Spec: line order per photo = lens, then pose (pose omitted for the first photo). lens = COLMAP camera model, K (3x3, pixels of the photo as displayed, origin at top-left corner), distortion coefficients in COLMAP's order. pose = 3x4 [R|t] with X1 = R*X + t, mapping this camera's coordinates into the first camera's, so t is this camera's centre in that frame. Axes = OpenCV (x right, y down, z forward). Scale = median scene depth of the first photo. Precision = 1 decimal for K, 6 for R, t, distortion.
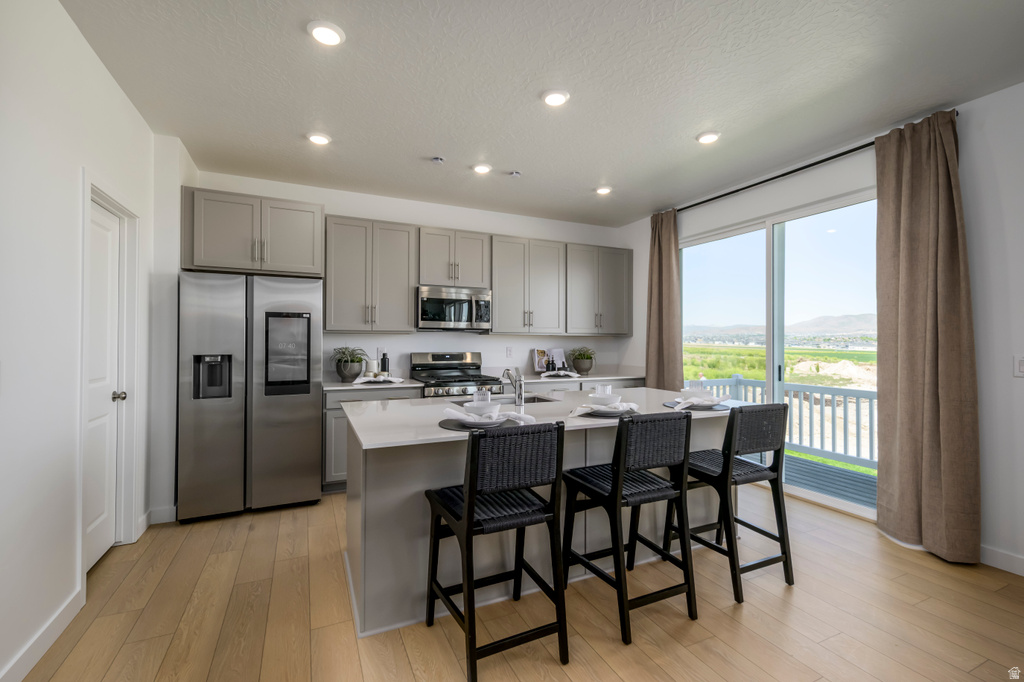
lens RADIAL K [[449.7, 0, 512.6], [0, 449.7, 339.0], [0, 0, 1]] dist [0.007123, -0.000001]
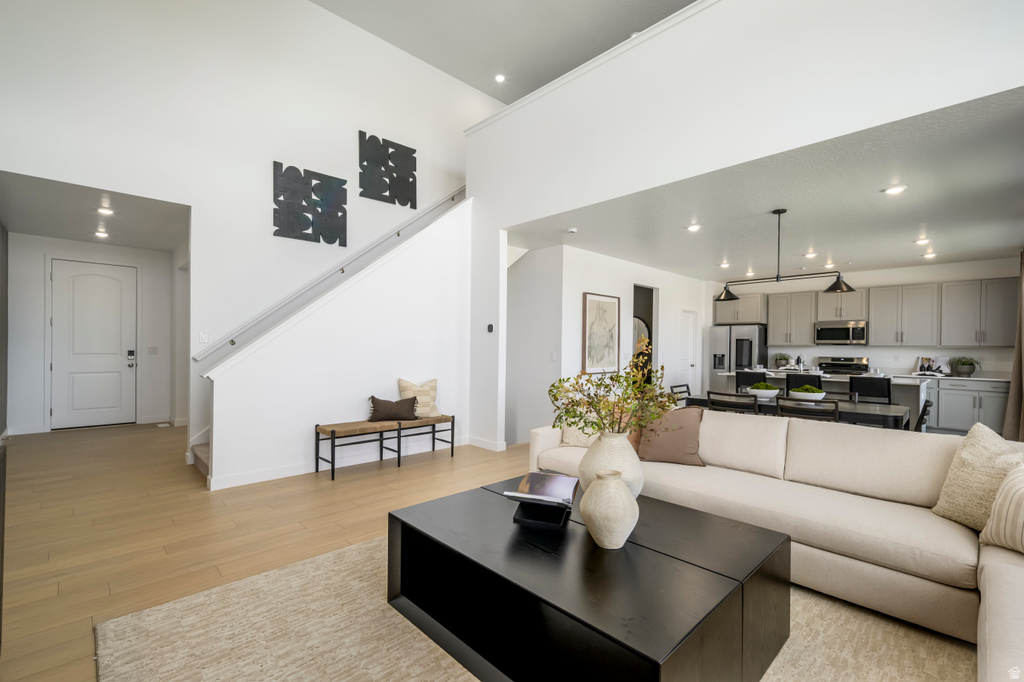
lens RADIAL K [[436.2, 0, 513.5], [0, 436.2, 347.8], [0, 0, 1]] dist [-0.000338, -0.000145]
pose [[0.306851, 0.000790, -0.951757, 1.216954], [-0.008131, 0.999965, -0.001791, 0.007830], [0.951723, 0.008288, 0.306847, -0.850221]]
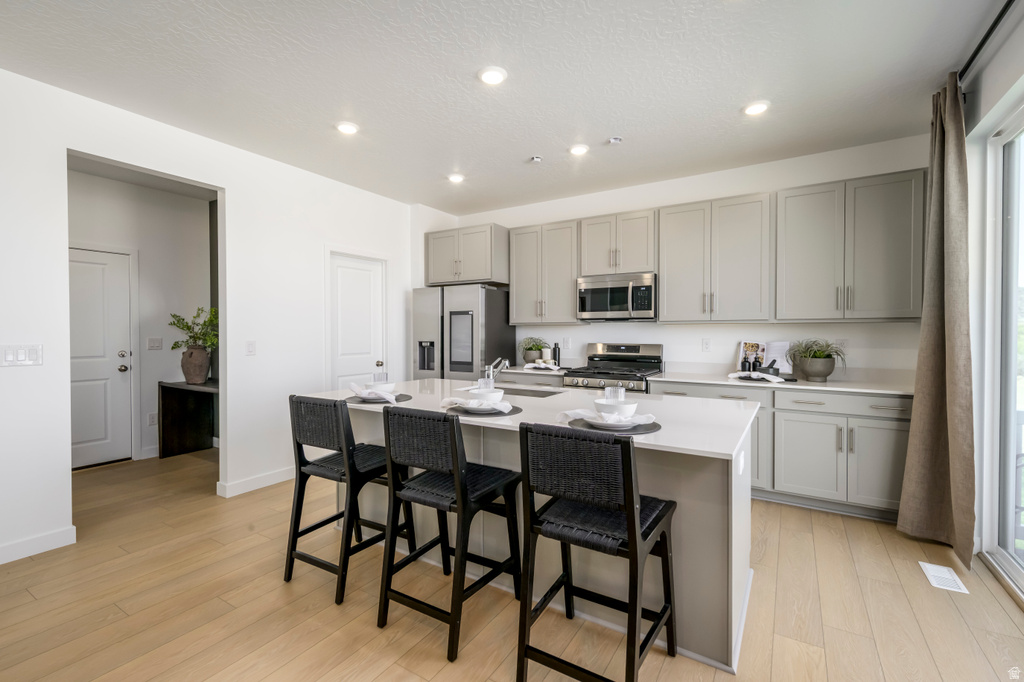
lens RADIAL K [[445.2, 0, 514.0], [0, 445.2, 338.0], [0, 0, 1]] dist [0.011918, -0.000186]
pose [[0.550445, 0.006223, -0.834848, 0.573374], [0.006958, 0.999903, 0.012040, 0.005553], [0.834843, -0.012436, 0.550348, 0.321158]]
